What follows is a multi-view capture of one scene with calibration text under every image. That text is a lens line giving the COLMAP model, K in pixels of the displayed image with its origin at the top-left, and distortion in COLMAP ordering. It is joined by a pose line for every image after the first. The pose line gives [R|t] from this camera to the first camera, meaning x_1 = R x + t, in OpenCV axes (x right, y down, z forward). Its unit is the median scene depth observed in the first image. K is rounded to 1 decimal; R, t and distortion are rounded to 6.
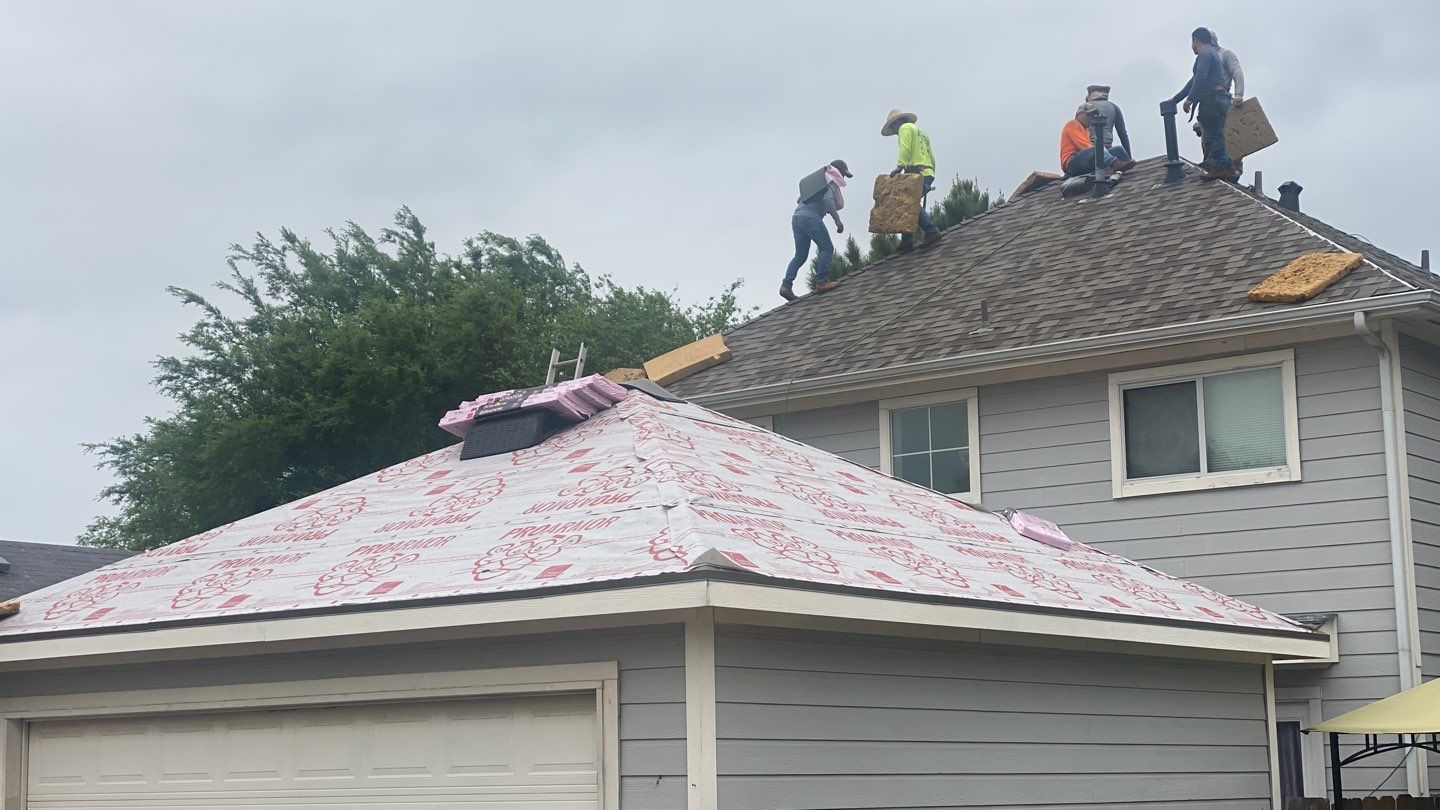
lens RADIAL K [[2200.1, 0, 716.9], [0, 2200.1, 403.2], [0, 0, 1]] dist [0.106650, 0.000000]
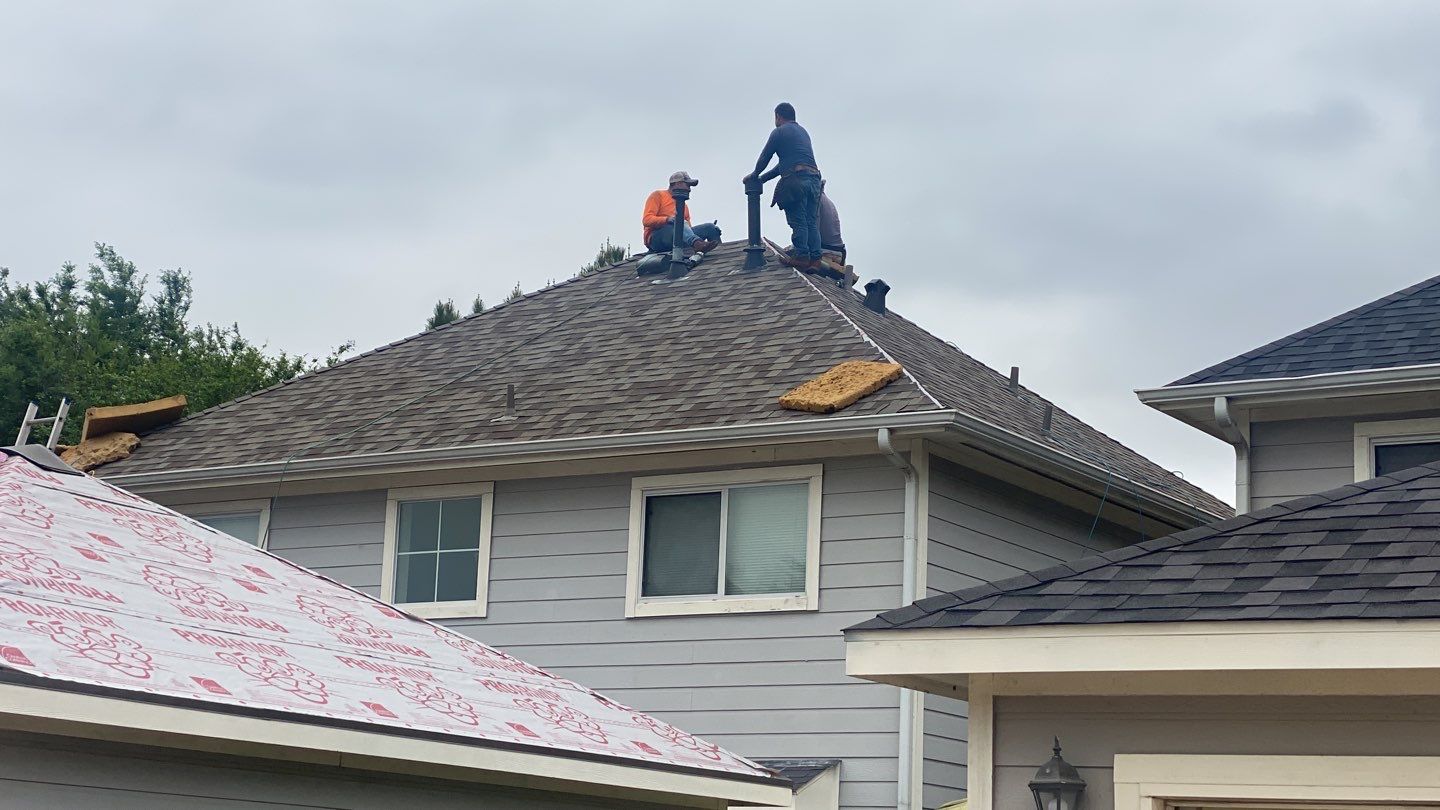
lens RADIAL K [[2580.2, 0, 713.6], [0, 2580.2, 398.4], [0, 0, 1]] dist [0.074210, 0.000000]
pose [[0.991275, 0.074123, 0.108993, 0.097424], [-0.070085, 0.996721, -0.040433, -0.005419], [-0.111632, 0.032442, 0.993220, -0.040751]]
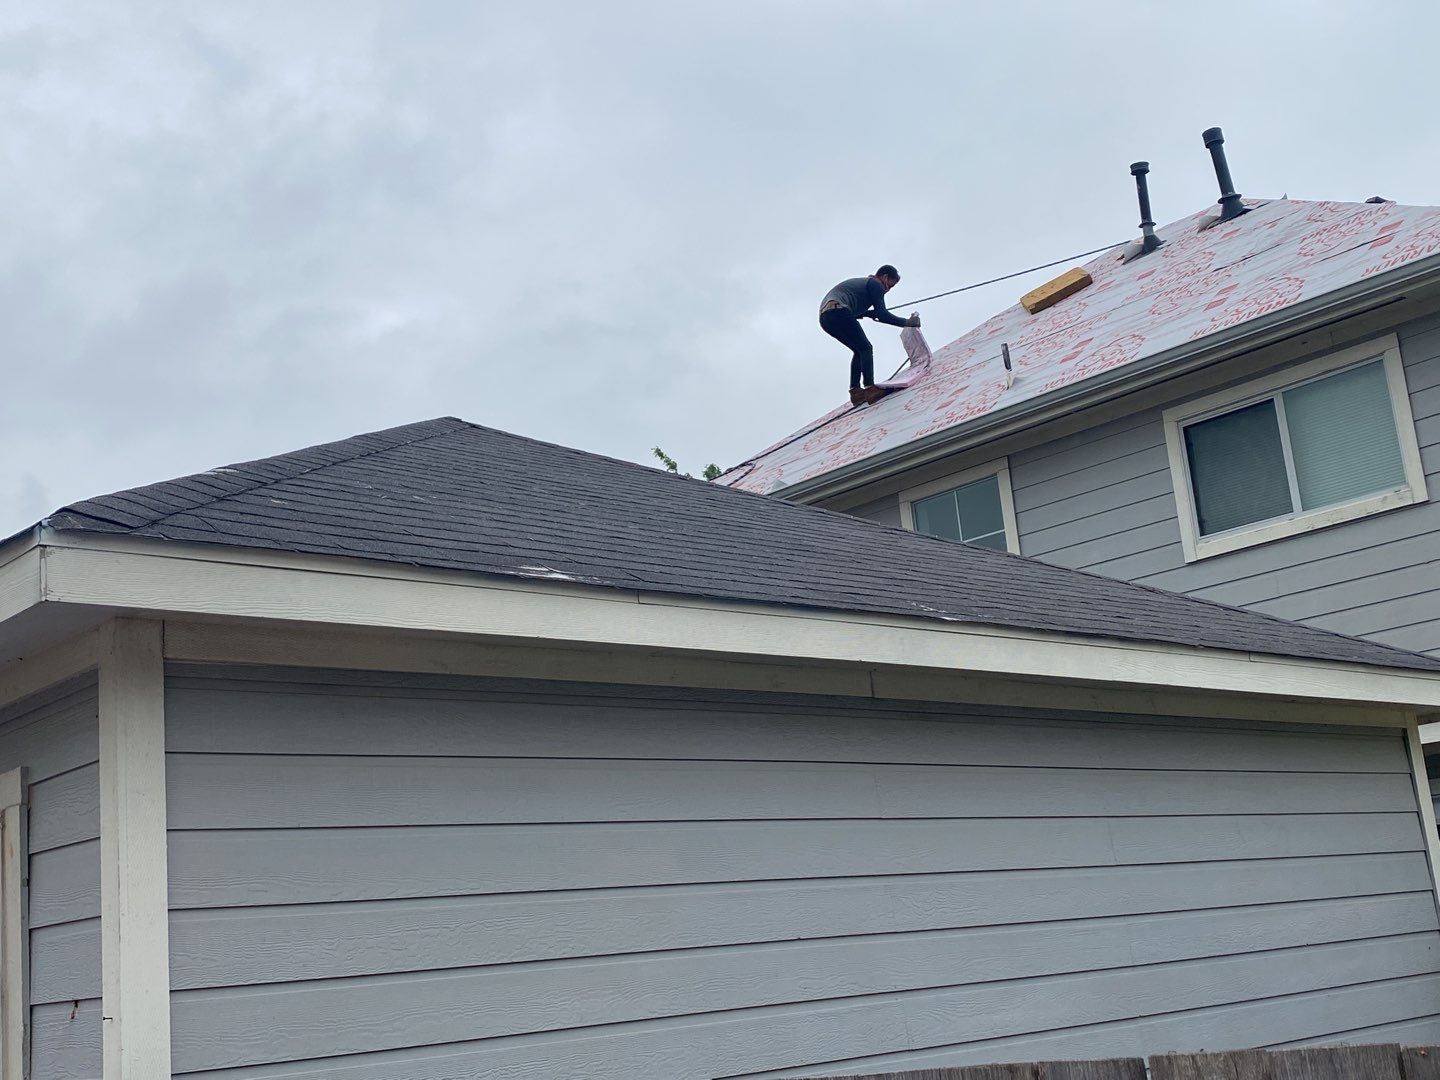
lens RADIAL K [[1736.7, 0, 715.3], [0, 1736.7, 544.1], [0, 0, 1]] dist [0.020083, 0.000000]
pose [[0.986640, -0.107987, -0.121986, 0.093105], [0.099815, 0.992452, -0.071247, 0.065429], [0.128759, 0.058119, 0.989971, 0.375641]]
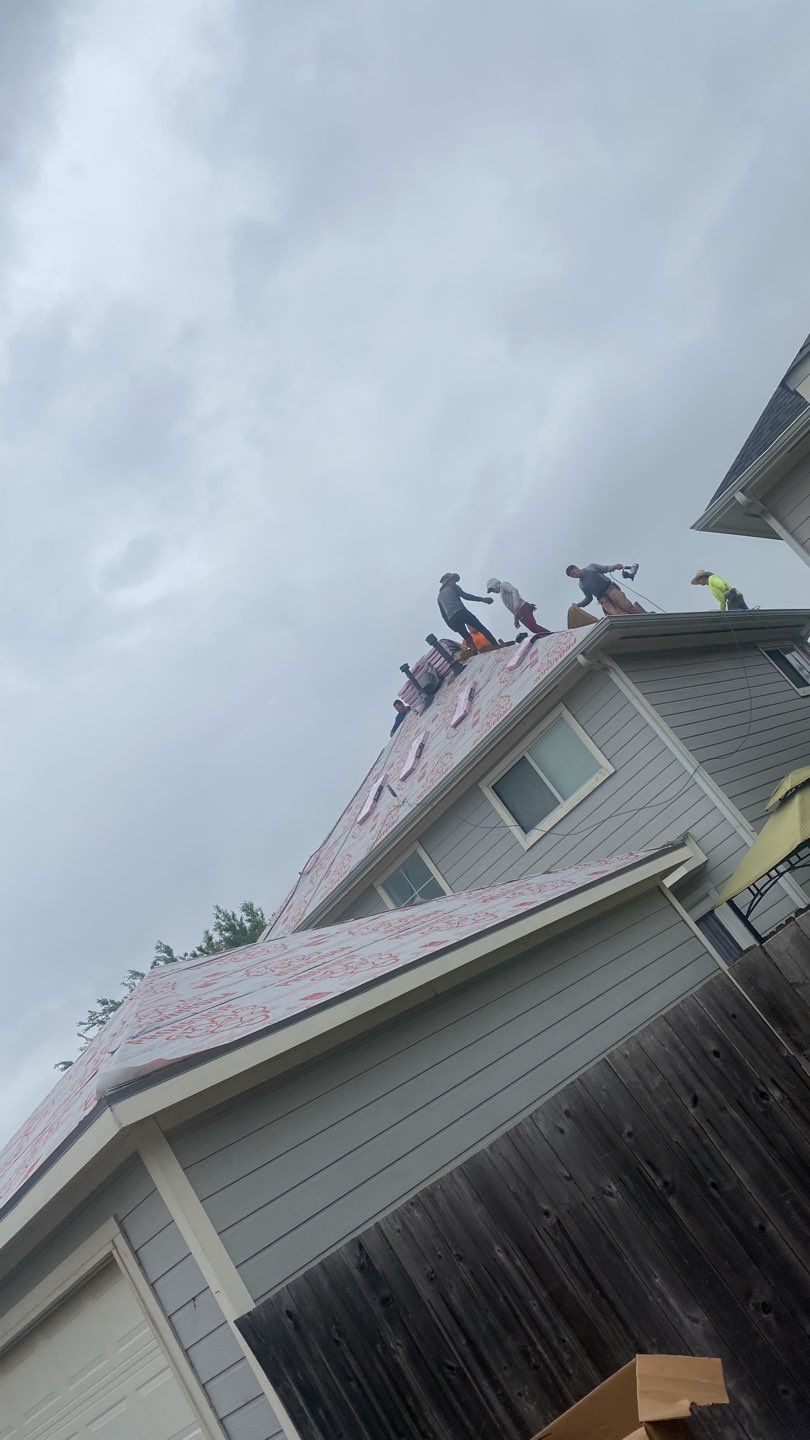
lens RADIAL K [[1078.2, 0, 381.9], [0, 1078.2, 702.8], [0, 0, 1]] dist [0.032039, -0.012702]
pose [[0.839035, -0.535697, 0.095125, 0.083654], [0.543424, 0.816555, -0.194752, 0.052103], [0.026653, 0.215097, 0.976229, 0.266572]]
